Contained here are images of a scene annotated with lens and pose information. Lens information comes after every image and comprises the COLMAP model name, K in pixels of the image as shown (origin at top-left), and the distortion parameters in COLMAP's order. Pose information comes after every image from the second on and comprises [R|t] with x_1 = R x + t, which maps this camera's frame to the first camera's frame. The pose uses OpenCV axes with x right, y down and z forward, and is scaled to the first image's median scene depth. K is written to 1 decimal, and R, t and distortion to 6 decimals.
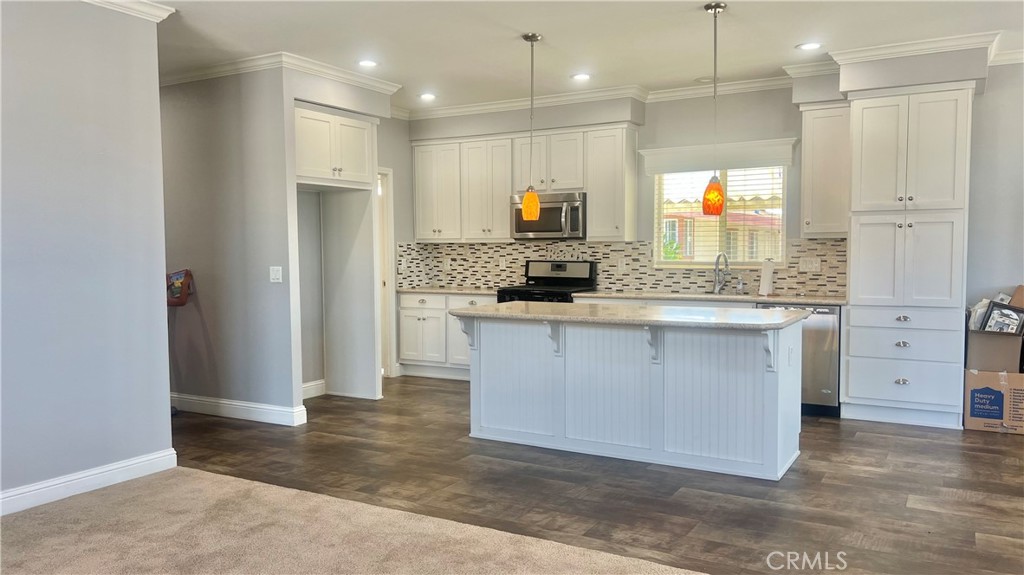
lens RADIAL K [[768.8, 0, 513.8], [0, 768.8, 288.5], [0, 0, 1]] dist [0.054799, -0.040435]
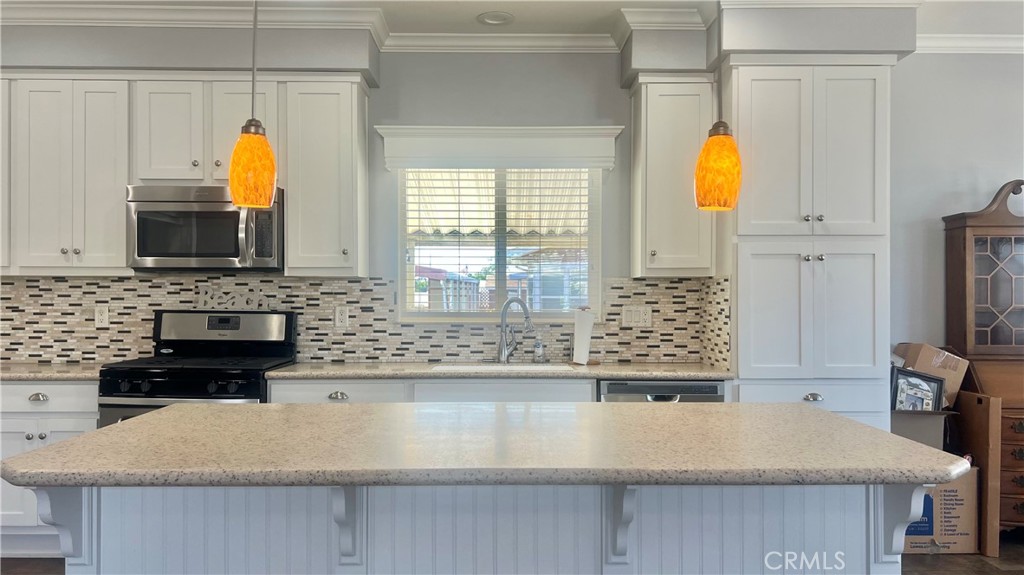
lens RADIAL K [[768.8, 0, 514.4], [0, 768.8, 289.9], [0, 0, 1]] dist [0.054799, -0.040435]
pose [[0.862818, 0.013105, 0.505345, -0.045702], [0.019048, 0.998111, -0.058407, -0.015249], [-0.505155, 0.060021, 0.860939, 0.438847]]
